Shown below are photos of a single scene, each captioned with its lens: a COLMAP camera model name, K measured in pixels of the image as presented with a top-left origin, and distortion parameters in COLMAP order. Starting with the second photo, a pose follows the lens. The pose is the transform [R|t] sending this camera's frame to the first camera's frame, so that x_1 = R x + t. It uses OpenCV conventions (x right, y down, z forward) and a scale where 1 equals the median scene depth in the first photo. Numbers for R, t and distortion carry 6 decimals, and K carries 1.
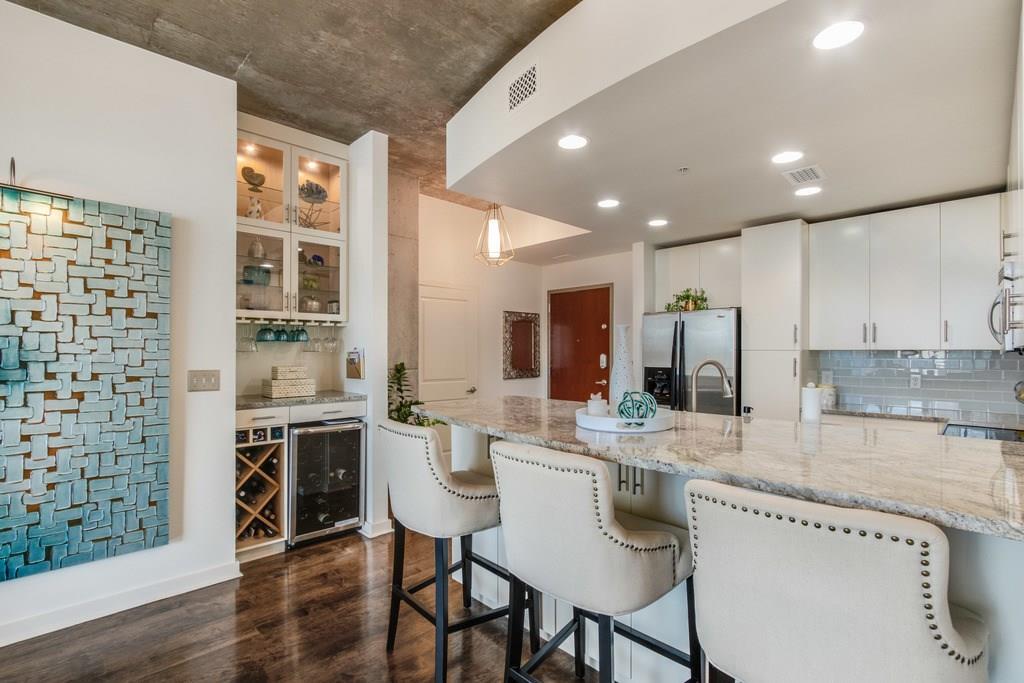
lens RADIAL K [[470.4, 0, 510.4], [0, 470.4, 350.5], [0, 0, 1]] dist [-0.011078, 0.002198]
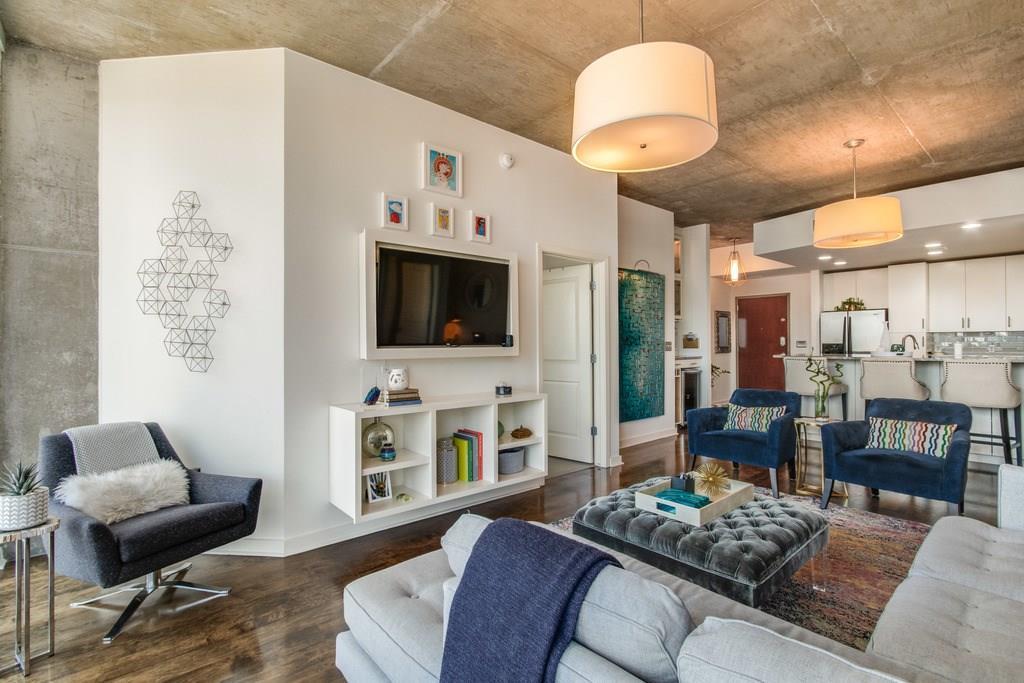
lens RADIAL K [[470.4, 0, 512.9], [0, 470.4, 341.9], [0, 0, 1]] dist [-0.011078, 0.002198]
pose [[0.998117, -0.005937, -0.061045, -1.073278], [0.006014, 0.999981, 0.001067, 0.030045], [0.061037, -0.001432, 0.998134, -1.130155]]
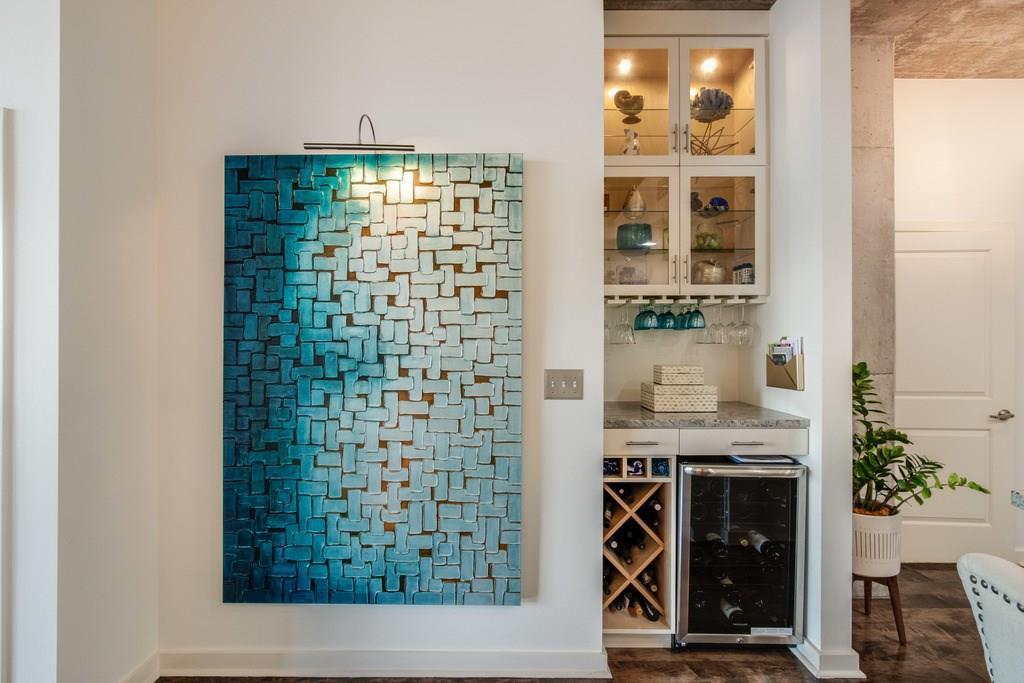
lens RADIAL K [[470.4, 0, 511.0], [0, 470.4, 345.7], [0, 0, 1]] dist [-0.011078, 0.002198]
pose [[0.715568, 0.001800, -0.698541, -0.181294], [0.001496, 0.999990, 0.004109, 0.002459], [0.698542, -0.003985, 0.715558, 0.369104]]
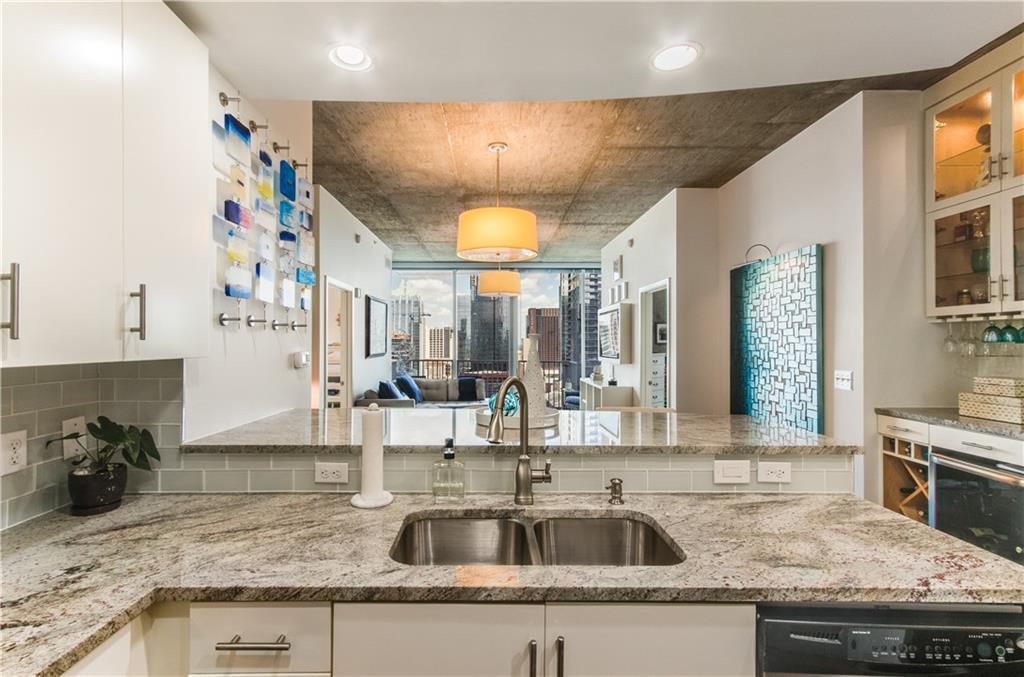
lens RADIAL K [[474.8, 0, 503.3], [0, 474.8, 339.6], [0, 0, 1]] dist [0.010025, 0.000829]
pose [[-0.677032, -0.006117, -0.735928, 0.623857], [0.000359, 0.999963, -0.008642, -0.019436], [0.735953, -0.006115, -0.677005, 0.991173]]
